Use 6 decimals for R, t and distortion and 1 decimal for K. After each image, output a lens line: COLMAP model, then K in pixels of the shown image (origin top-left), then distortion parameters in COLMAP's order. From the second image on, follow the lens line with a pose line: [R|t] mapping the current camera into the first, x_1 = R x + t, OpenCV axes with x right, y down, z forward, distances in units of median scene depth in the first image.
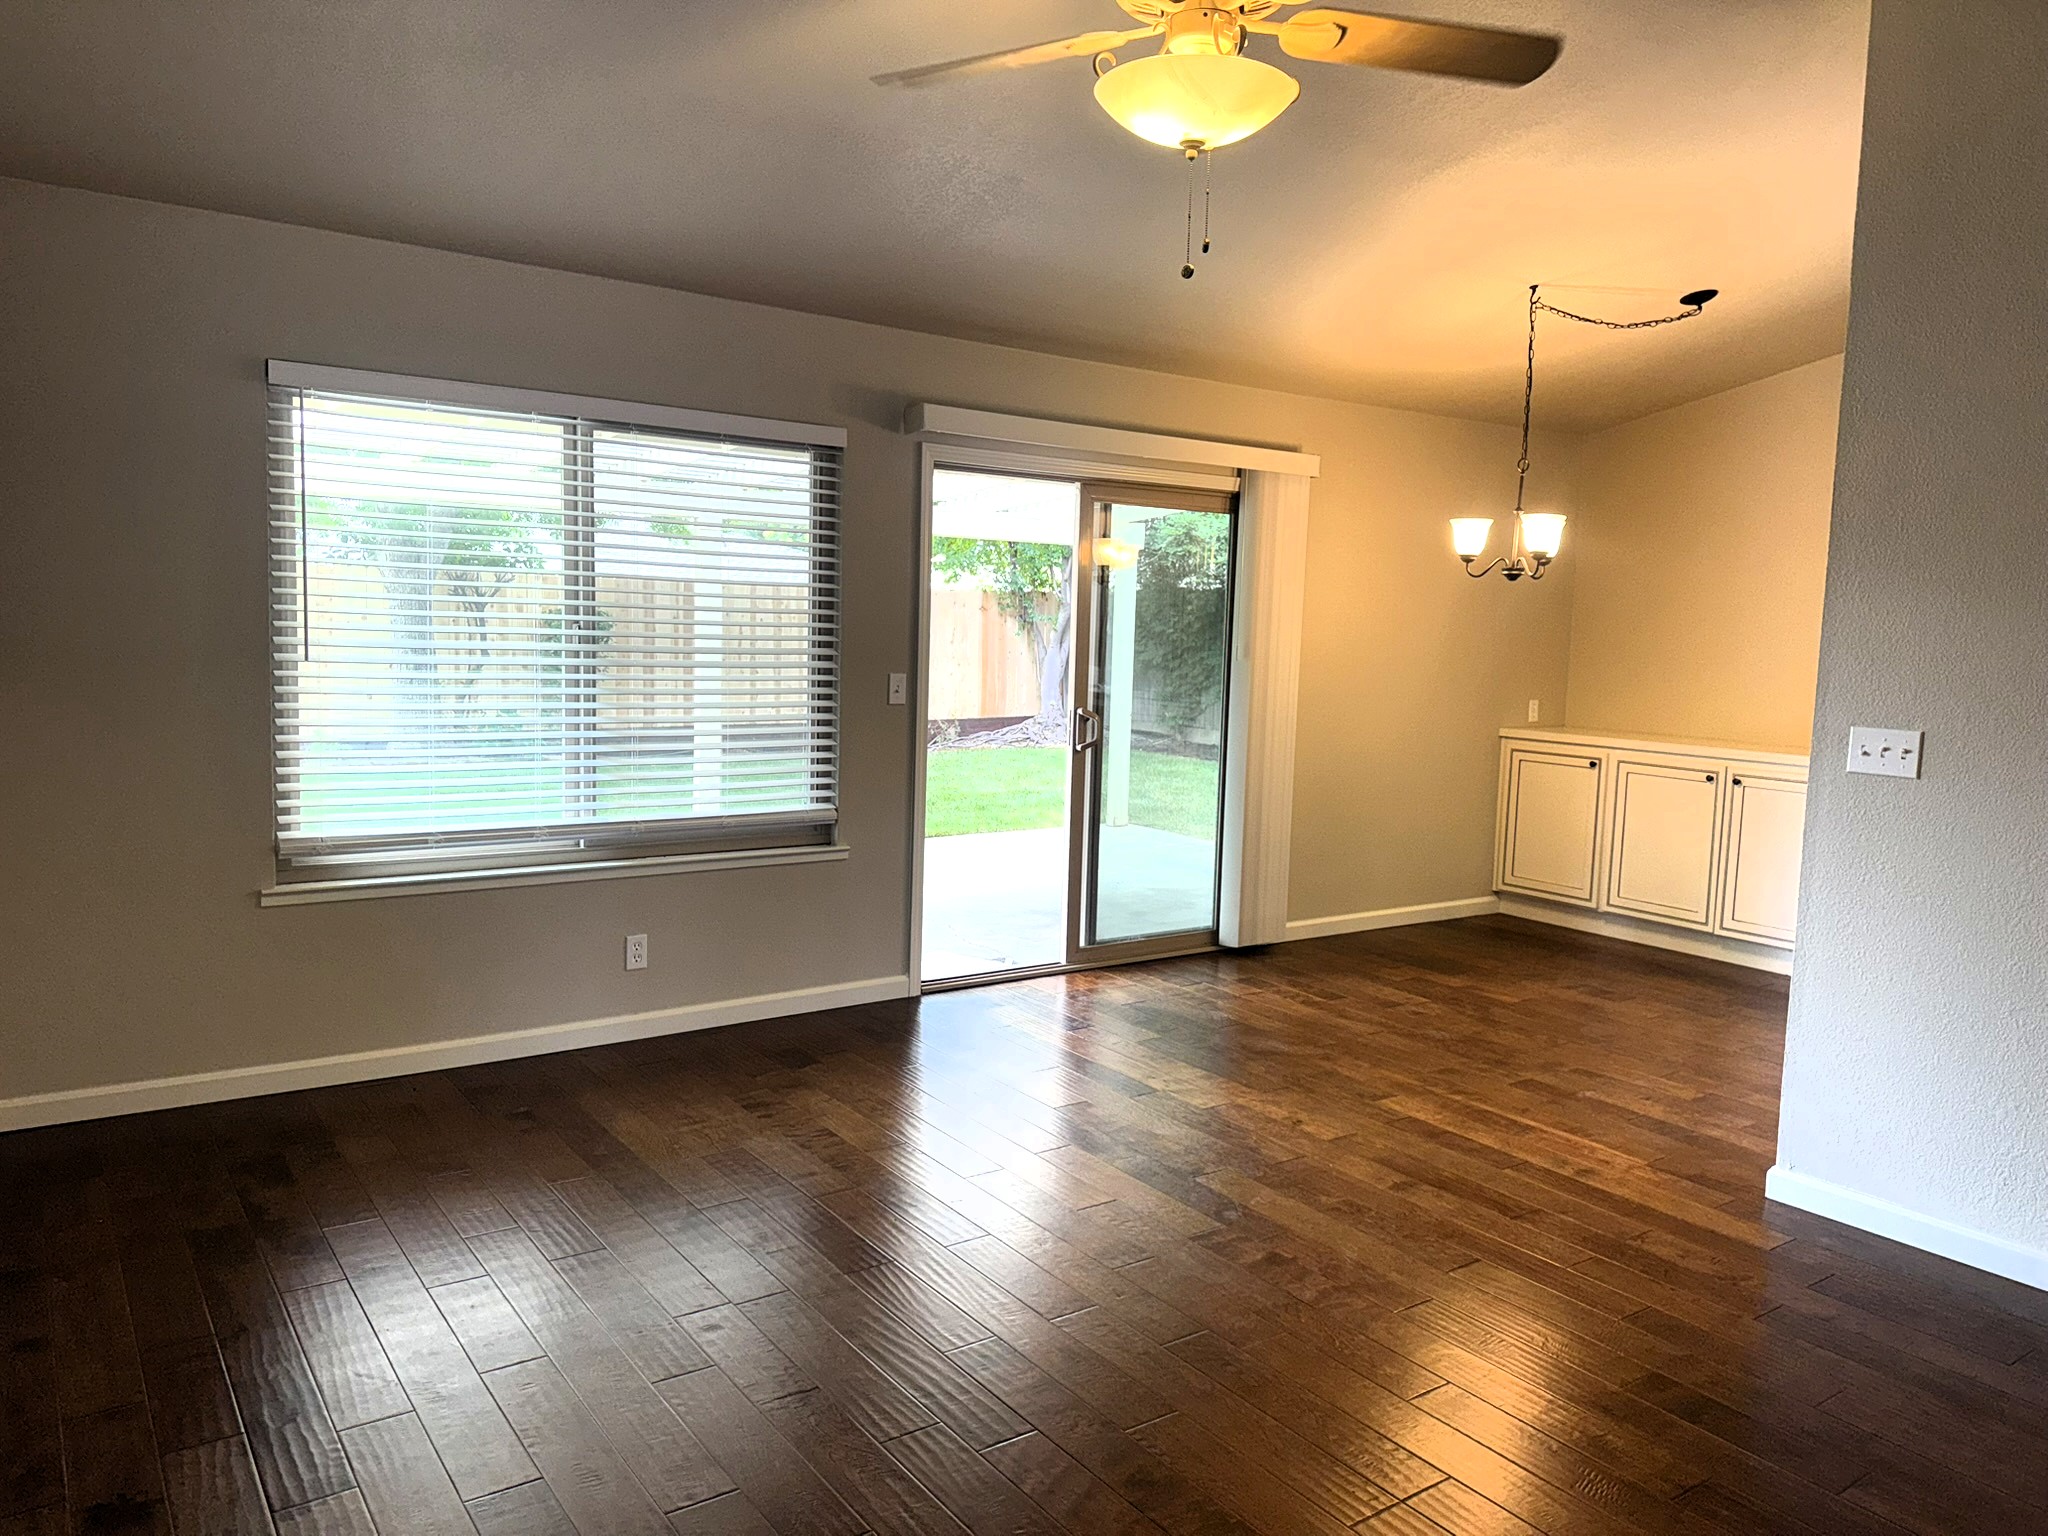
lens RADIAL K [[1458.8, 0, 1024.0], [0, 1458.8, 768.0], [0, 0, 1]] dist [0.004286, 0.000772]
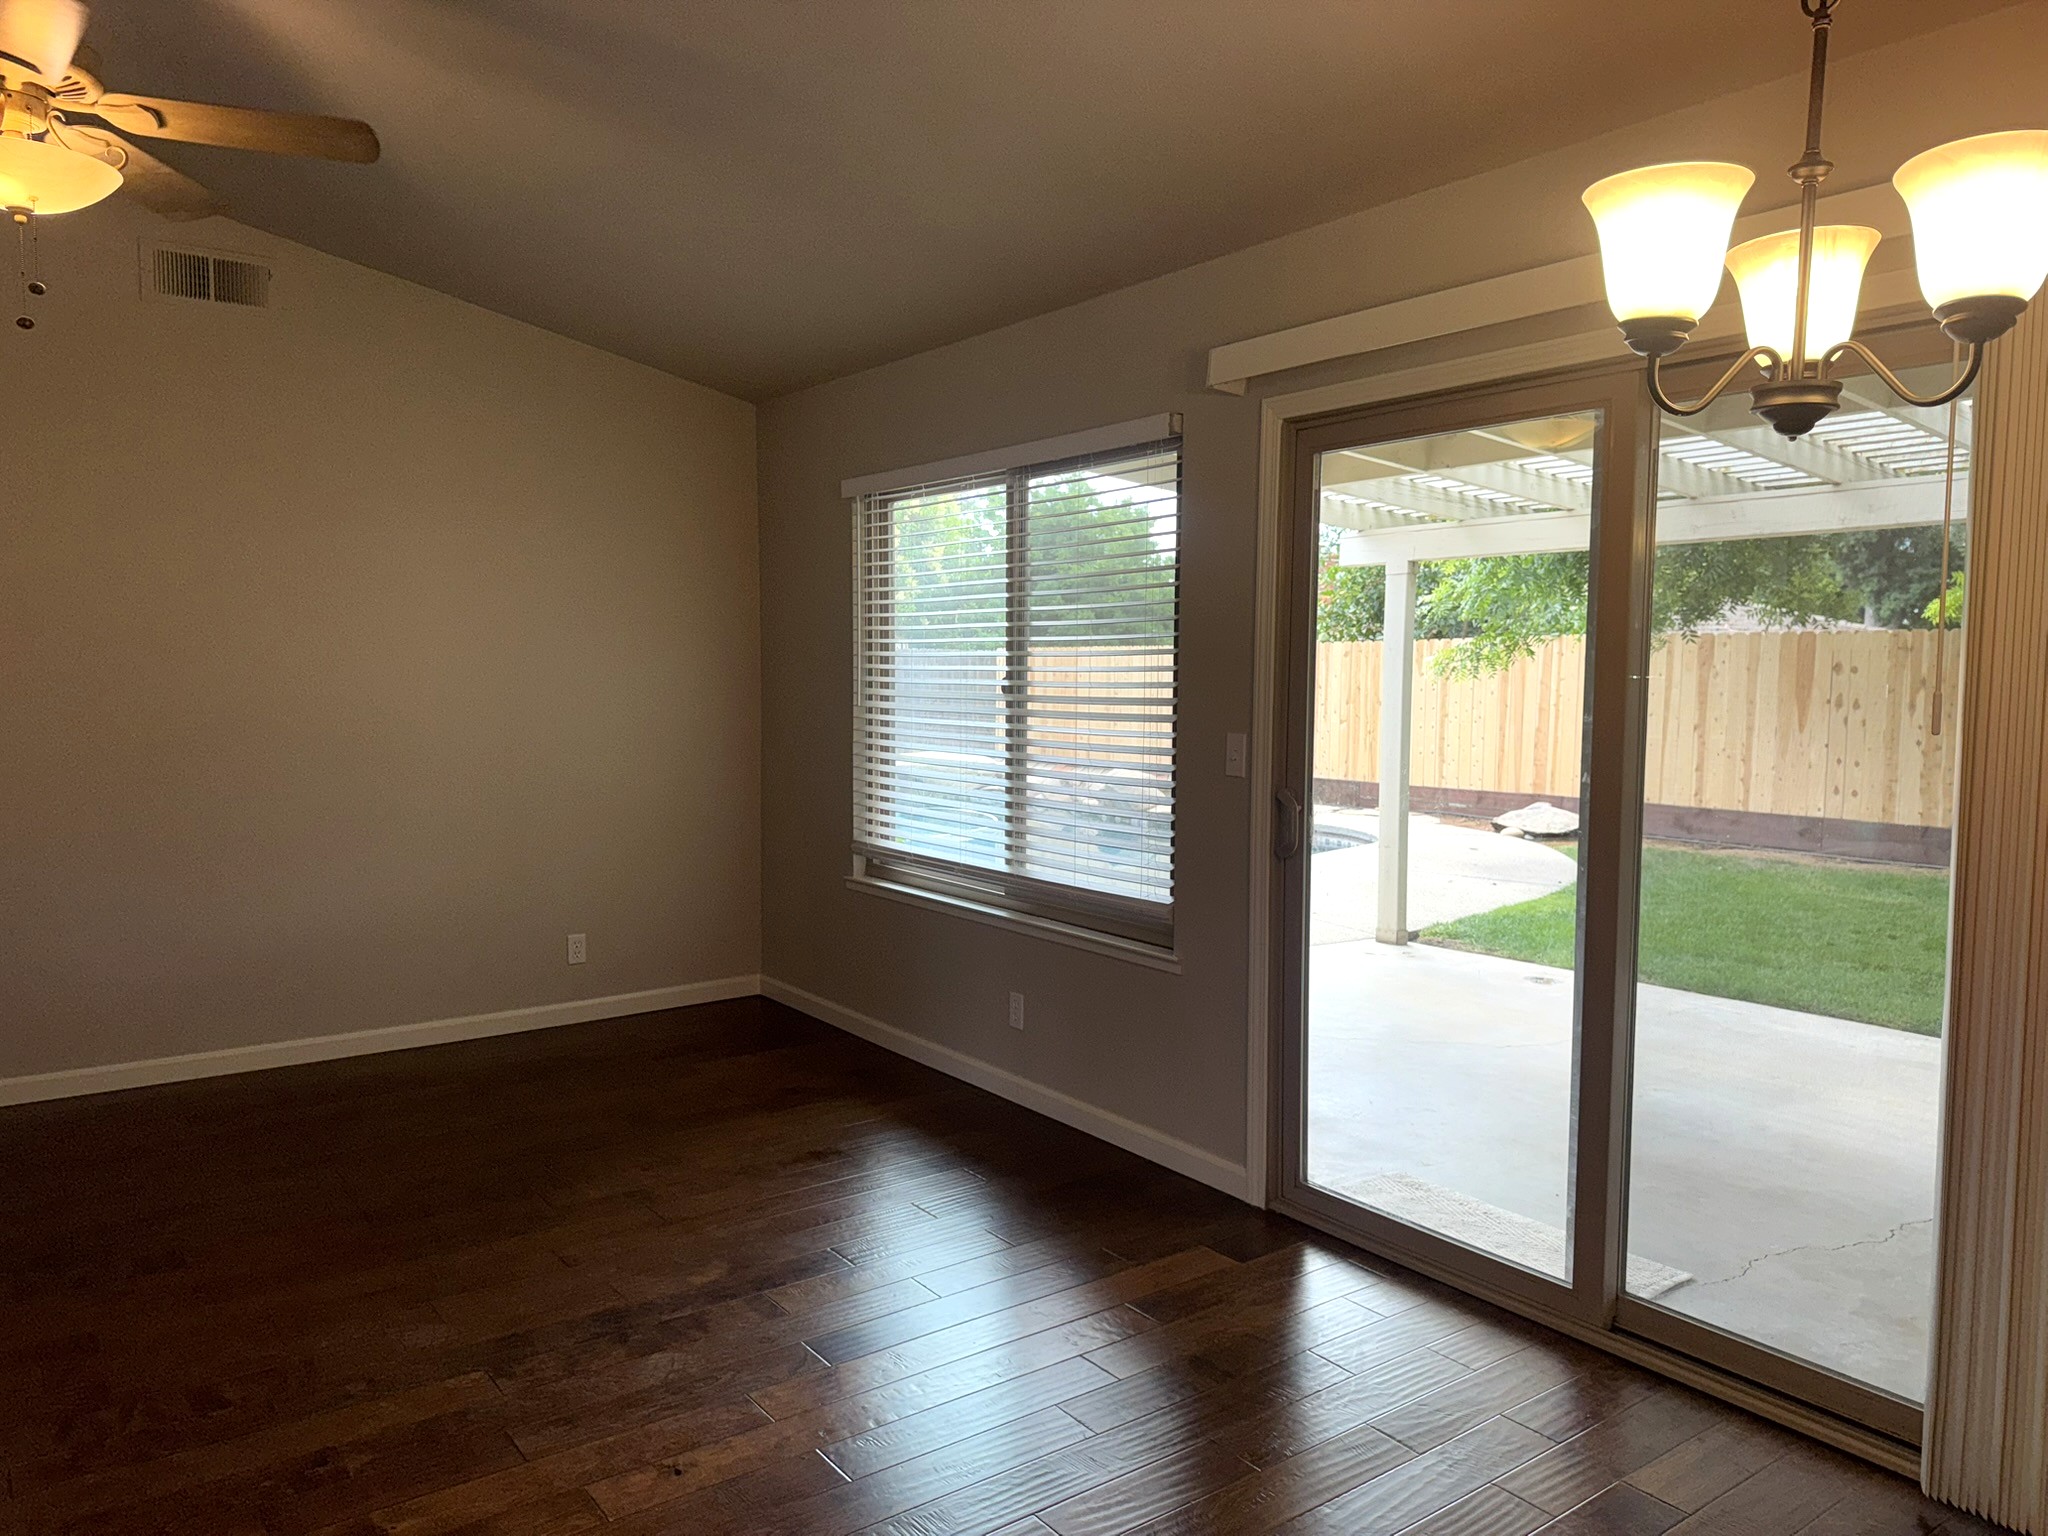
lens RADIAL K [[1402.1, 0, 1024.0], [0, 1402.1, 768.0], [0, 0, 1]] dist [-0.031746, -0.000315]
pose [[0.021490, 0.037218, -0.999076, 0.664476], [-0.112538, 0.993046, 0.034573, -0.066936], [0.993415, 0.111691, 0.025529, 0.981807]]
